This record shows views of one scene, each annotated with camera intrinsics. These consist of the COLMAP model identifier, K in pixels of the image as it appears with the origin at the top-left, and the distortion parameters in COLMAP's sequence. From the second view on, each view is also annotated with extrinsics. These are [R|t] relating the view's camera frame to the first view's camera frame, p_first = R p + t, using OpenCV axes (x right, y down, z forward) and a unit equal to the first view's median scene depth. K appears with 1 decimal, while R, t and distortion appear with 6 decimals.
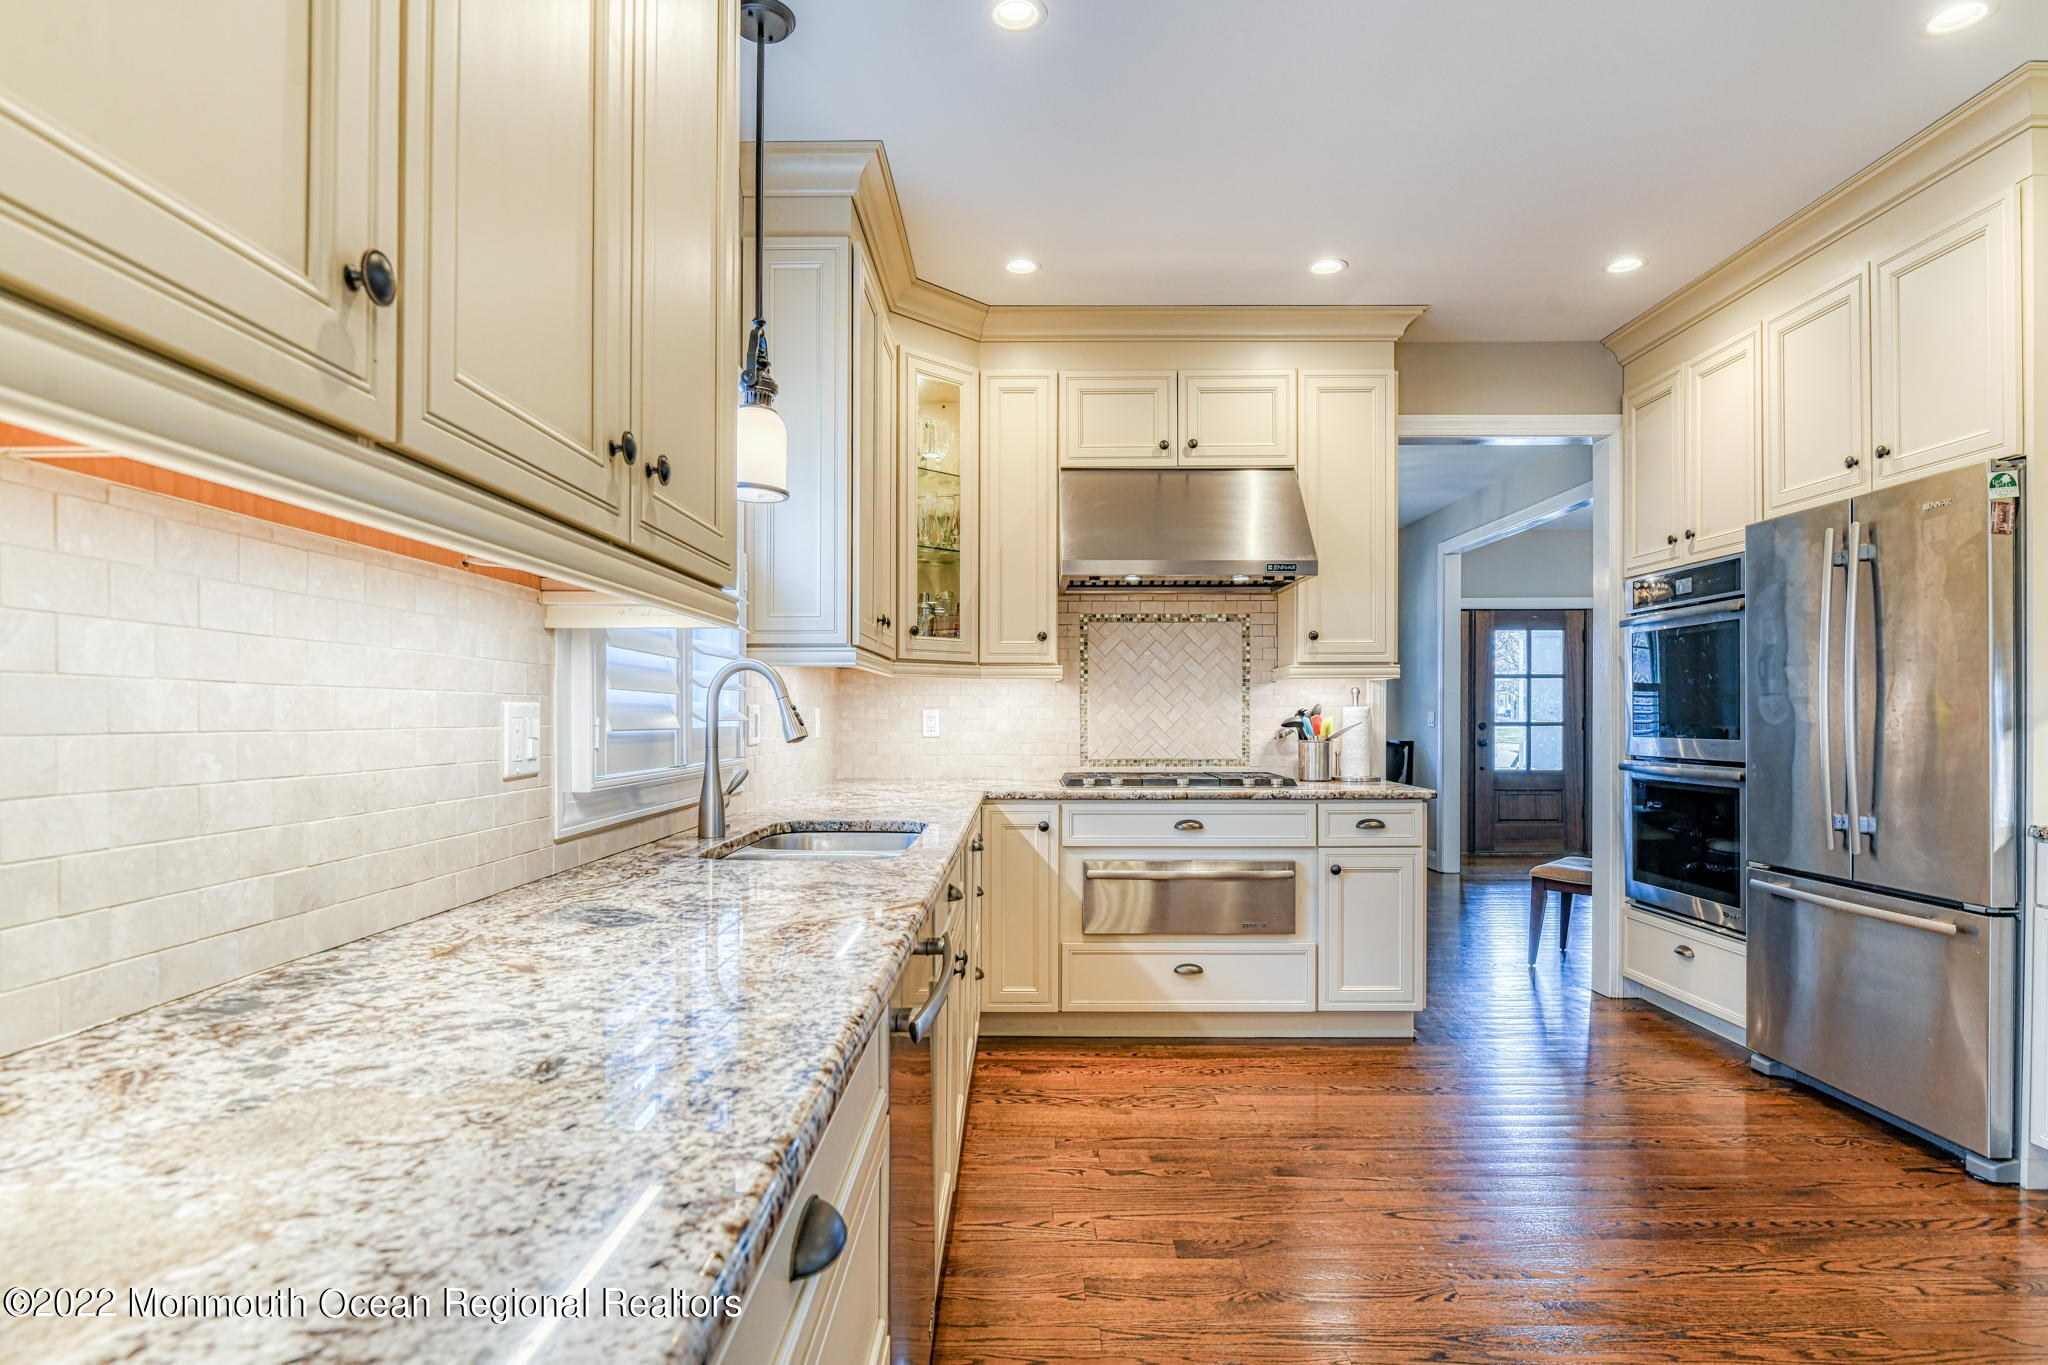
lens RADIAL K [[1046.5, 0, 1031.2], [0, 1046.5, 715.6], [0, 0, 1]] dist [-0.000315, -0.000361]
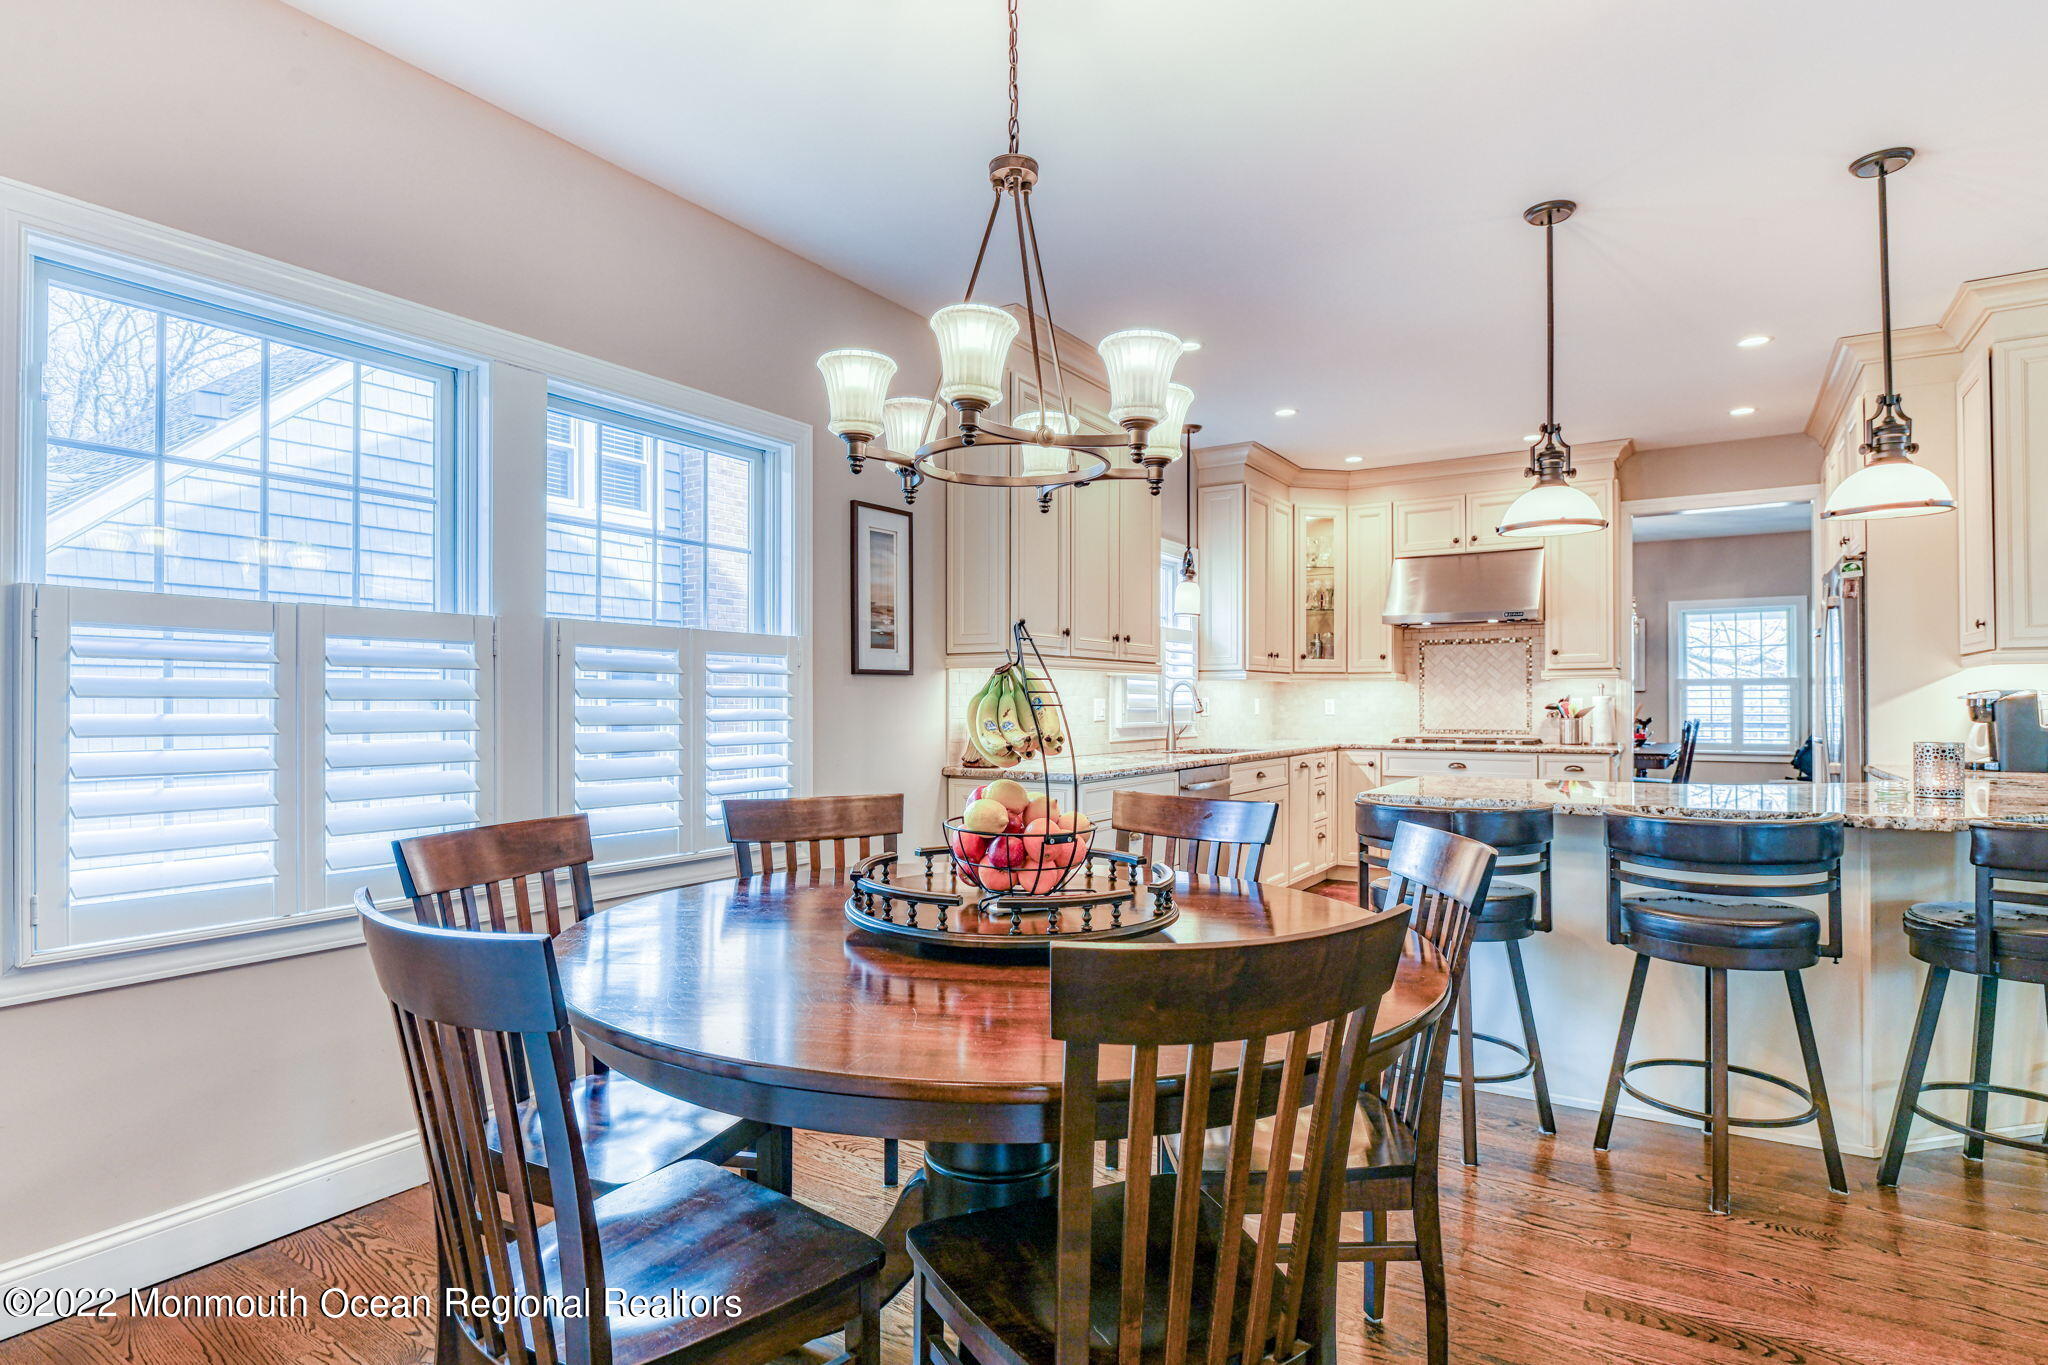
lens RADIAL K [[1078.2, 0, 1051.3], [0, 1078.2, 686.8], [0, 0, 1]] dist [0.001257, 0.000541]
pose [[0.855471, -0.009631, -0.517760, 0.457893], [0.001937, 0.999880, -0.015398, 0.000426], [0.517846, 0.012170, 0.855387, -0.795385]]
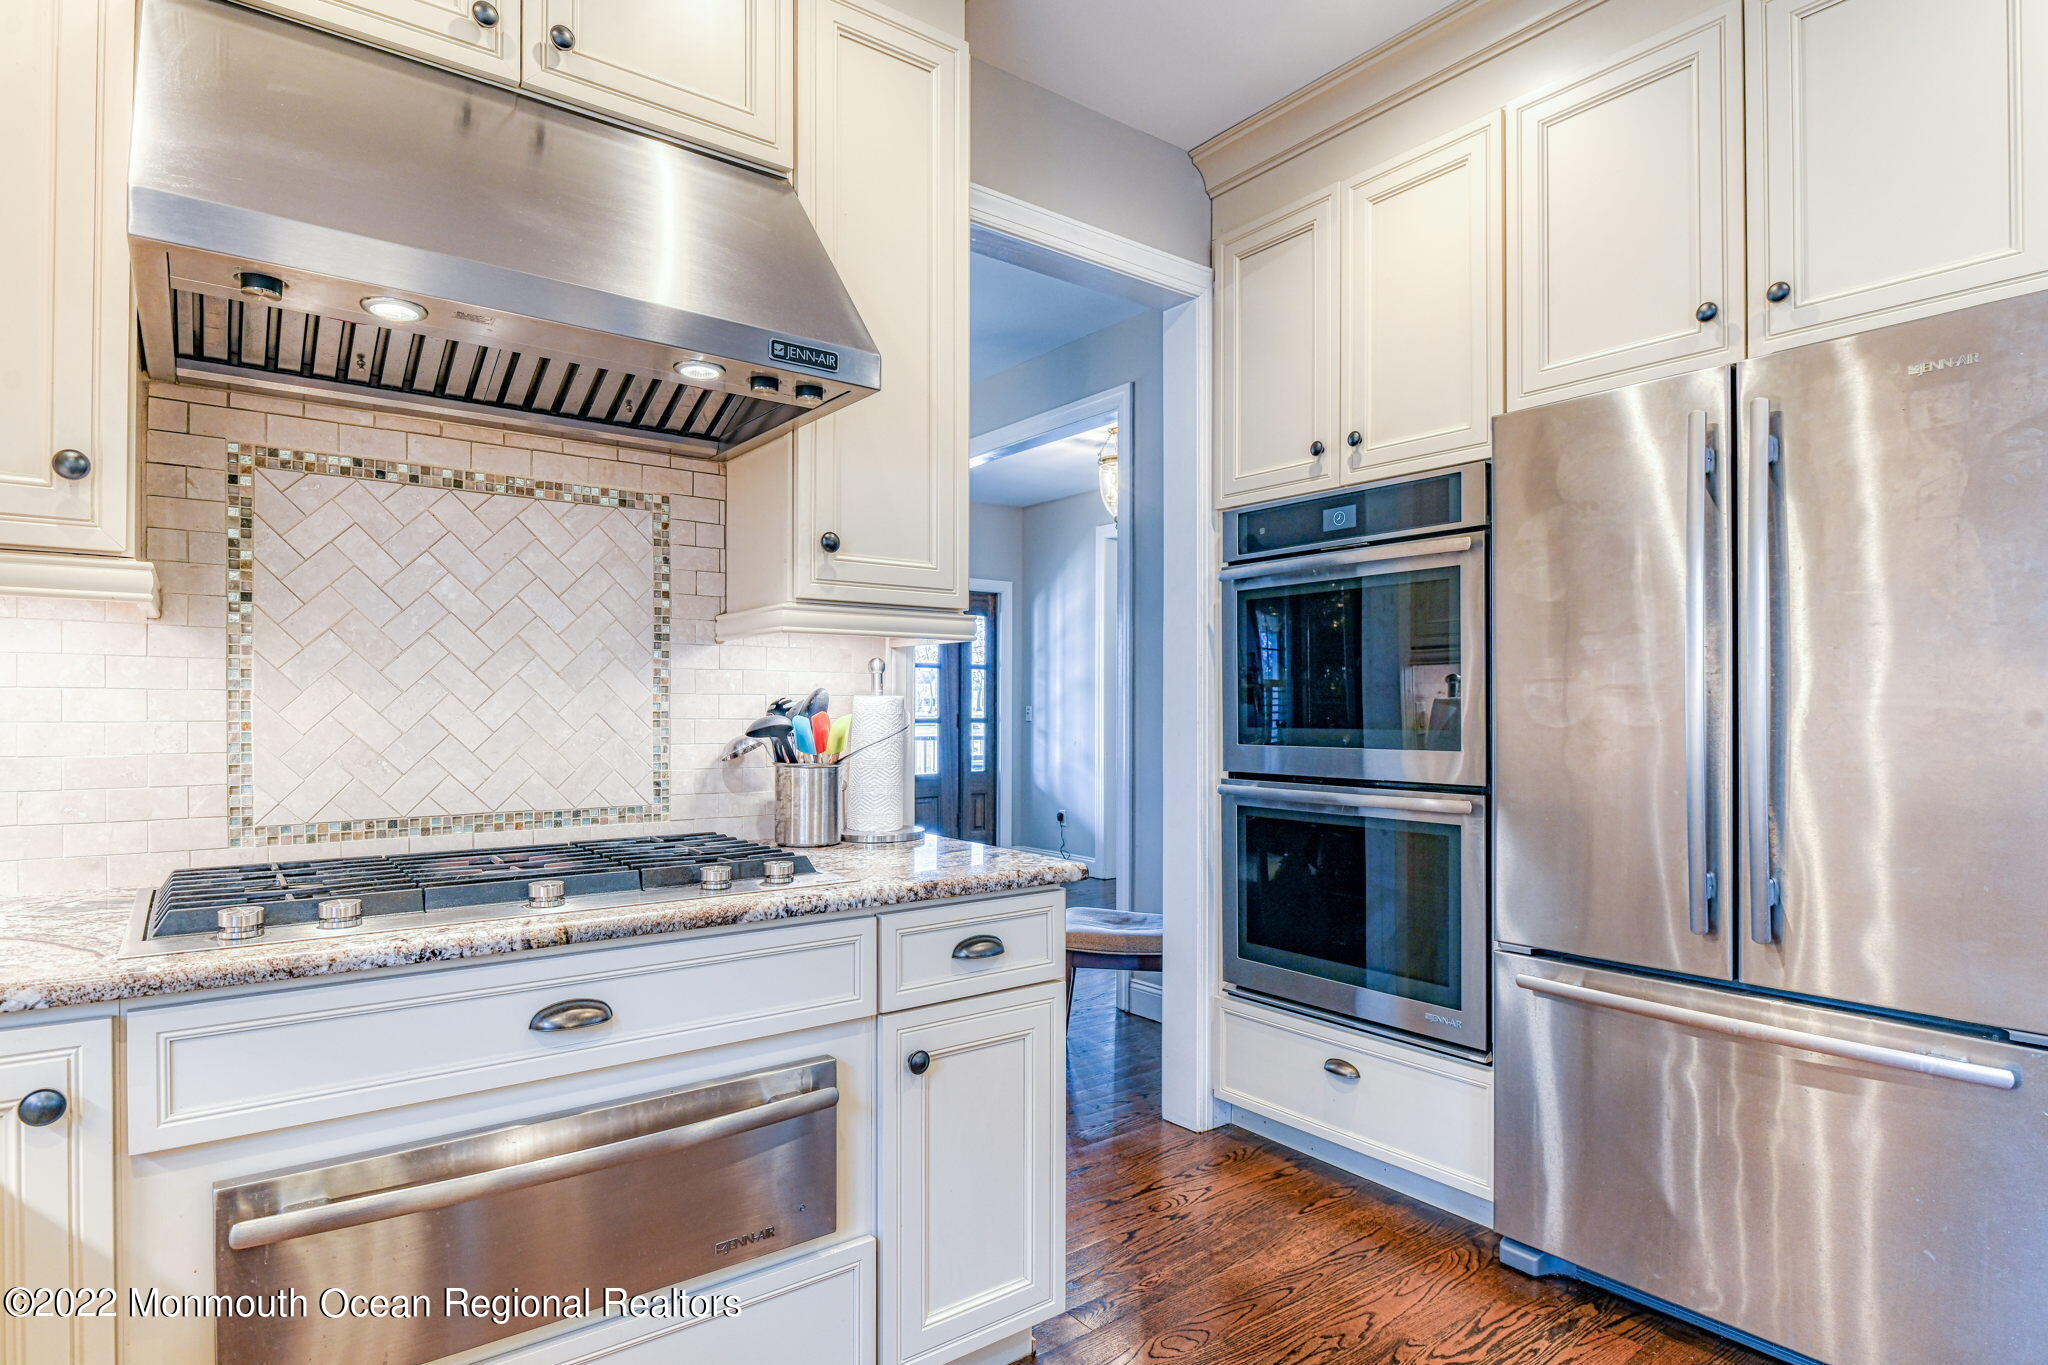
lens RADIAL K [[1062.1, 0, 993.4], [0, 1062.1, 718.0], [0, 0, 1]] dist [-0.010919, -0.000852]
pose [[0.804609, -0.001965, 0.593802, 0.045897], [-0.002552, 0.999974, 0.006767, -0.001068], [-0.593800, -0.006960, 0.804583, 0.566654]]
